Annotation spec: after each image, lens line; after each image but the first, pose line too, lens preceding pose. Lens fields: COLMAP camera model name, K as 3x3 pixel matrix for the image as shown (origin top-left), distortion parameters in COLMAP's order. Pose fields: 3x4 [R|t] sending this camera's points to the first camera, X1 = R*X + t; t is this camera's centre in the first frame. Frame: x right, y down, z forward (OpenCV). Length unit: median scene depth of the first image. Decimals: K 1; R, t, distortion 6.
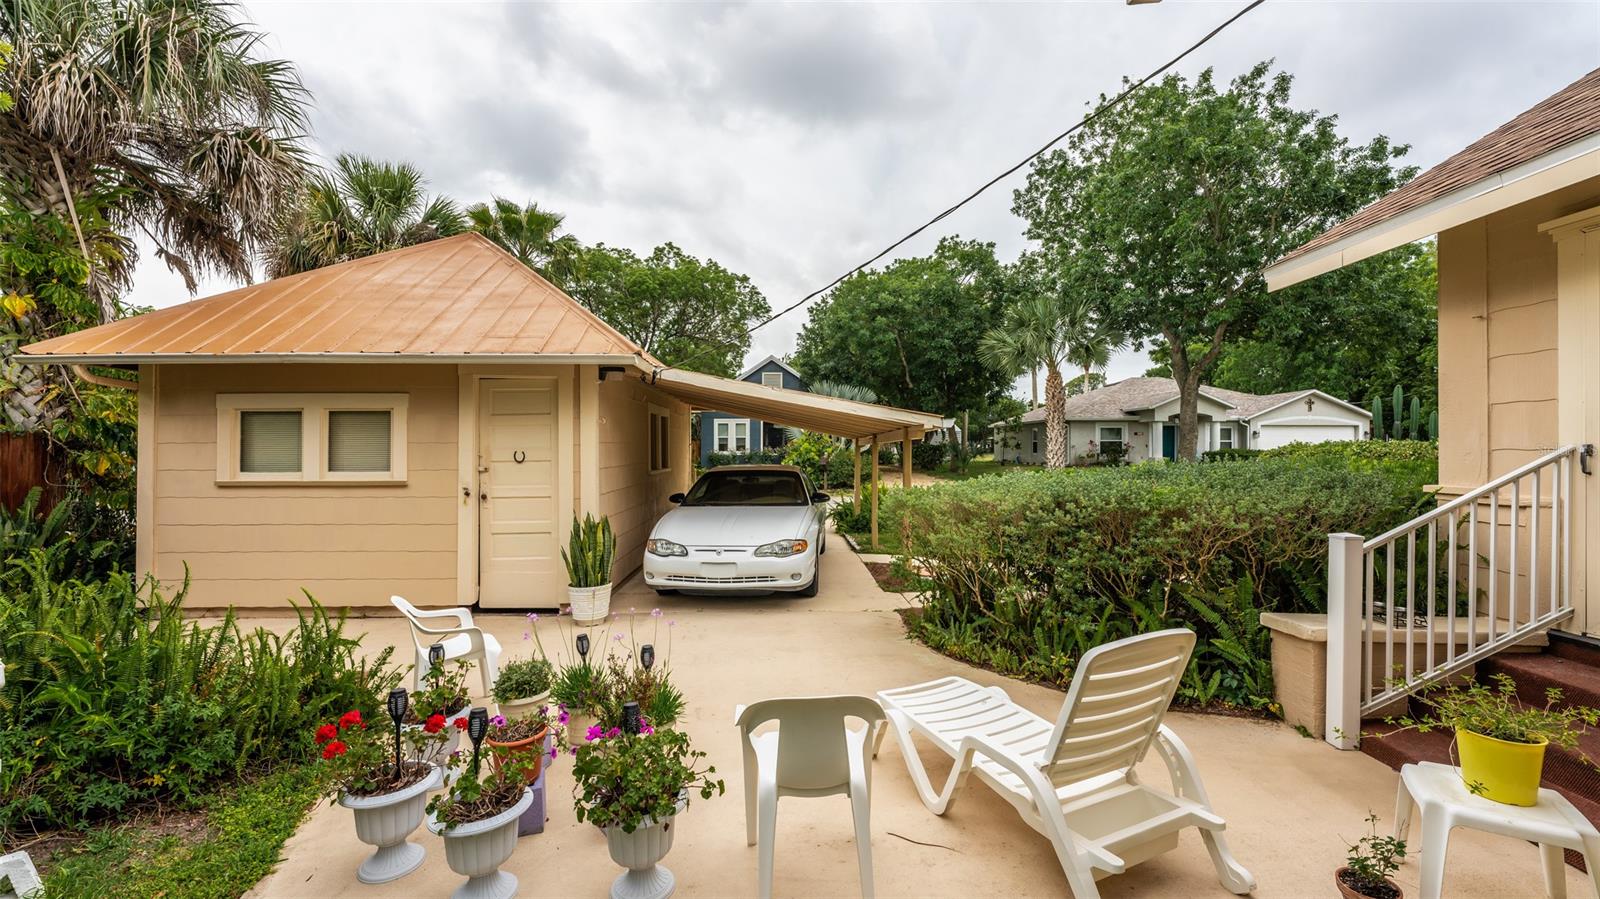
lens RADIAL K [[643.6, 0, 800.0], [0, 643.6, 449.5], [0, 0, 1]] dist [0.001038, -0.000794]
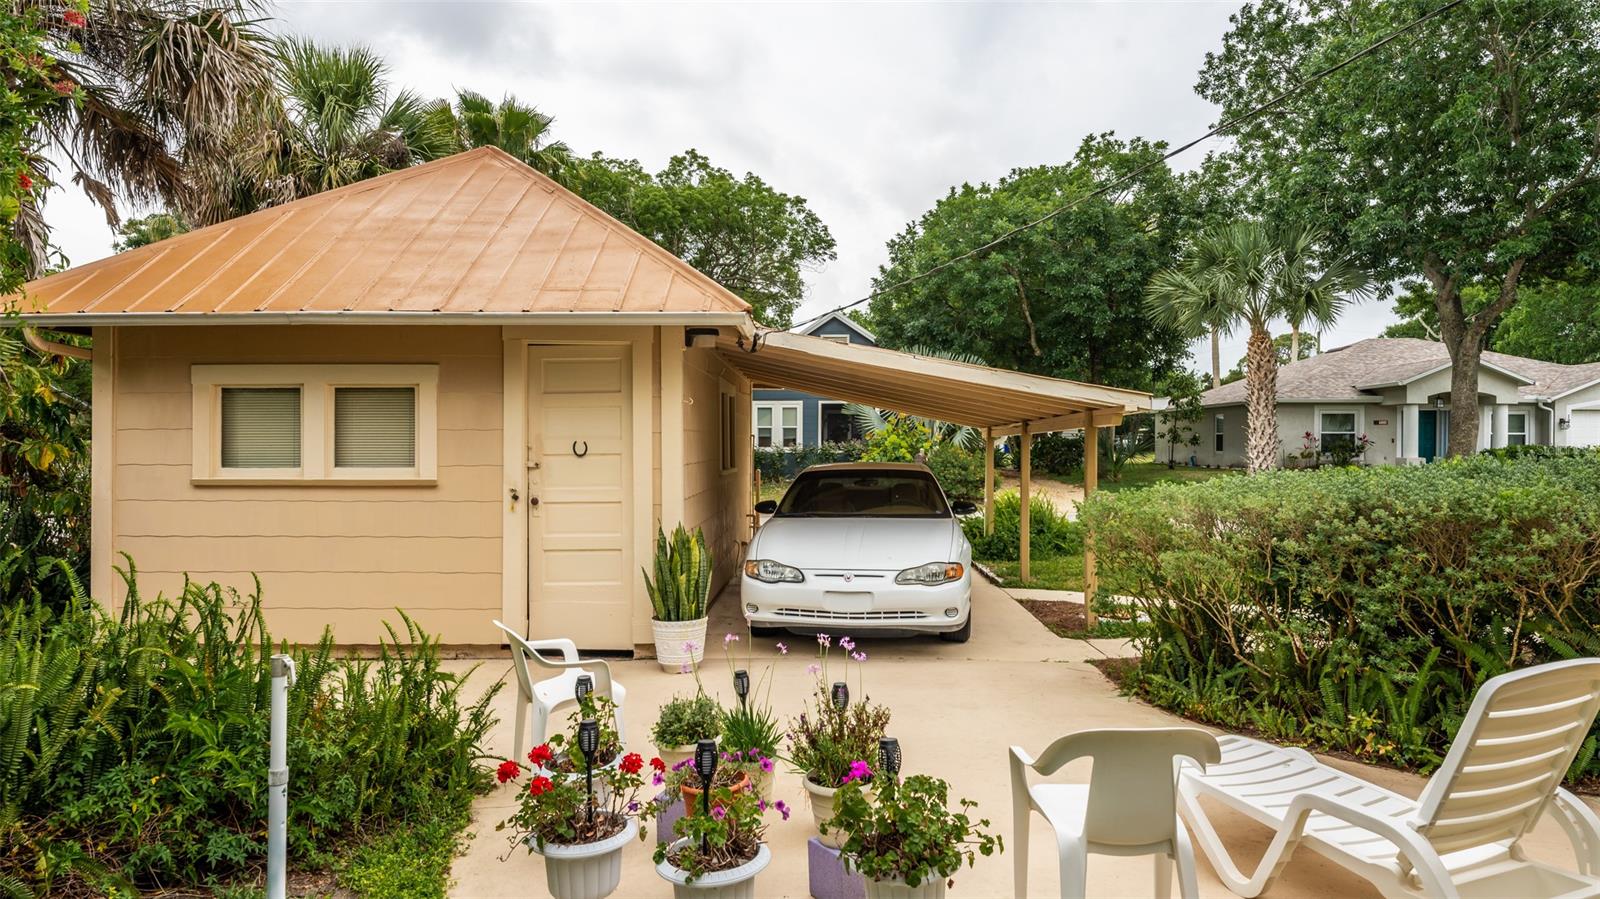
lens RADIAL K [[936.2, 0, 794.5], [0, 936.2, 453.0], [0, 0, 1]] dist [0.043375, -0.035064]
pose [[0.998451, 0.002913, -0.055569, -0.121500], [-0.002529, 0.999973, 0.006968, 0.007747], [0.055587, -0.006816, 0.998431, -0.079207]]
